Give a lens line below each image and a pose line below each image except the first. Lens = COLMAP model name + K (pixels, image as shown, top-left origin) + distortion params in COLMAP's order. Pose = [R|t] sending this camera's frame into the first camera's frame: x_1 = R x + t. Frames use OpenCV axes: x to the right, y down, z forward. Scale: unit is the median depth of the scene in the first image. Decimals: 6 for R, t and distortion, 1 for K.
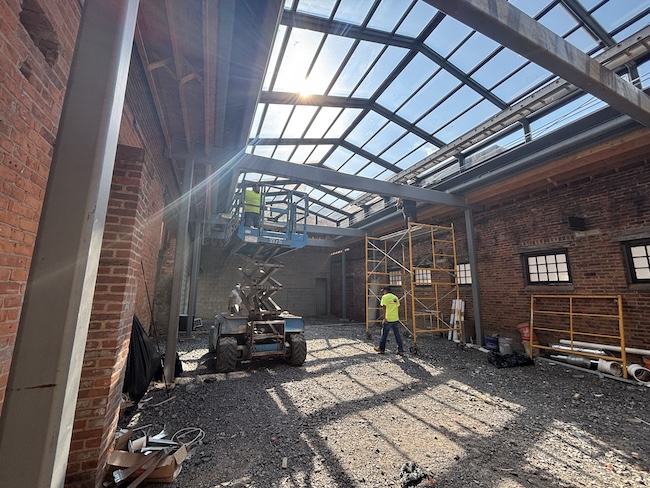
lens RADIAL K [[260.6, 0, 323.6], [0, 260.6, 241.3], [0, 0, 1]] dist [0.001509, 0.000092]
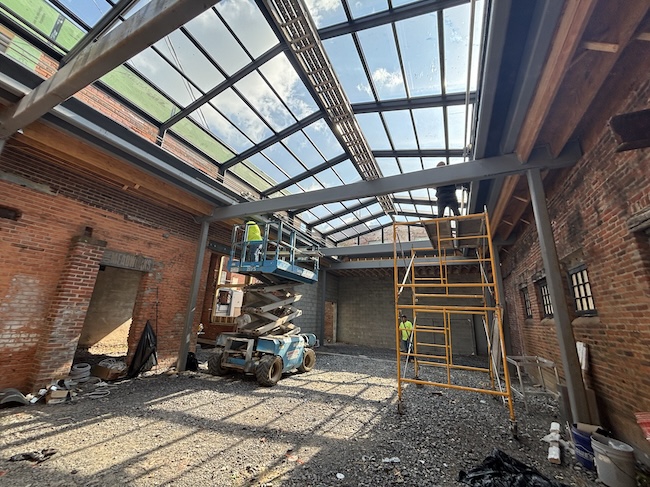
lens RADIAL K [[263.1, 0, 324.3], [0, 263.1, 246.0], [0, 0, 1]] dist [0.001641, -0.000472]
pose [[0.657155, -0.167401, -0.734931, 1.294744], [0.107780, 0.985876, -0.128186, 0.121333], [0.746010, 0.005027, 0.665916, 0.652636]]
